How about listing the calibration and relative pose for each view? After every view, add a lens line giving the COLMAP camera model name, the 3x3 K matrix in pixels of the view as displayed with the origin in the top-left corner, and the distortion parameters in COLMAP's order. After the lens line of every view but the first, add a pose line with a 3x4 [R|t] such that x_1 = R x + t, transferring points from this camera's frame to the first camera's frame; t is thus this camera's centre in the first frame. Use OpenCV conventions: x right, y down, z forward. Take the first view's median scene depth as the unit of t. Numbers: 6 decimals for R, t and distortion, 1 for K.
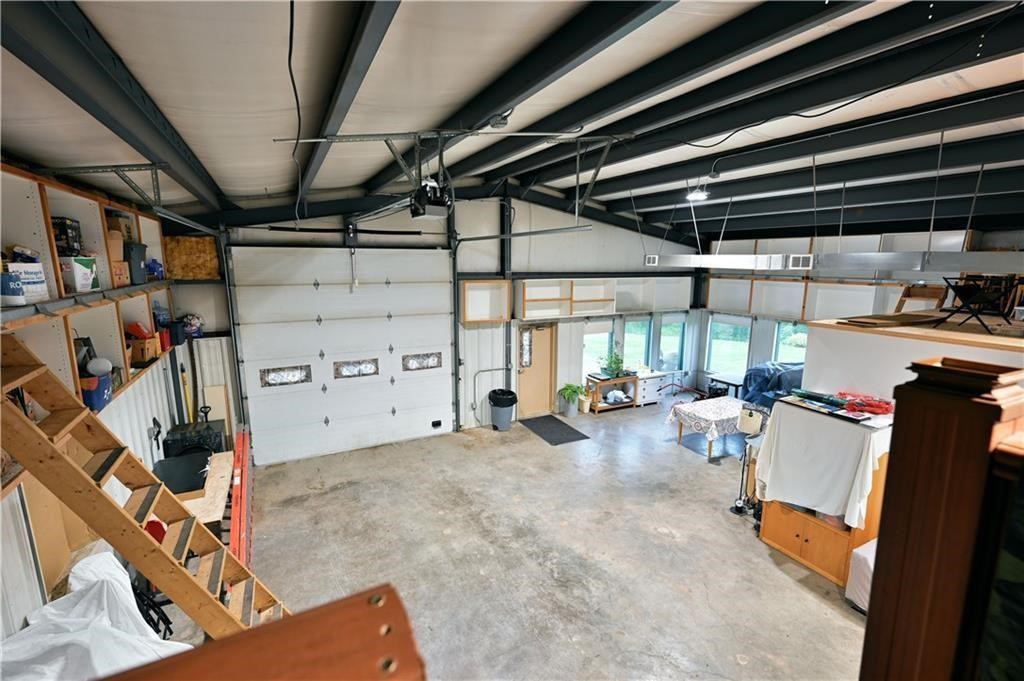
lens RADIAL K [[450.9, 0, 511.4], [0, 450.9, 341.5], [0, 0, 1]] dist [0.002516, -0.000259]
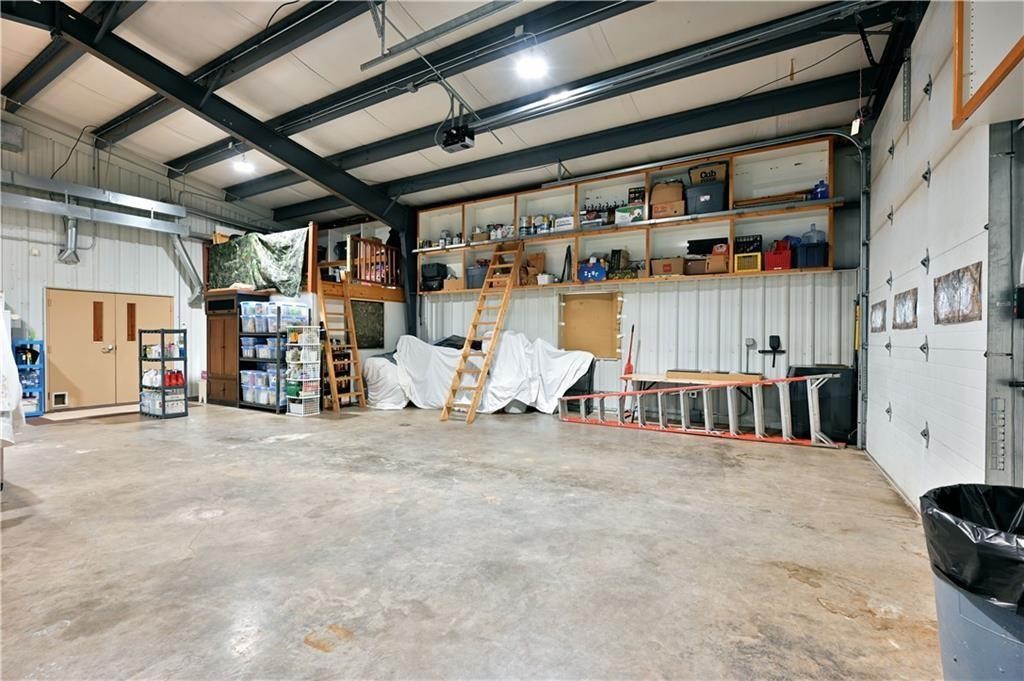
lens RADIAL K [[450.9, 0, 513.1], [0, 450.9, 341.9], [0, 0, 1]] dist [0.002516, -0.000259]
pose [[-0.844356, -0.006962, -0.535737, 0.279227], [-0.105369, 0.982546, 0.153299, 0.074375], [0.525319, 0.185889, -0.830352, 1.401691]]
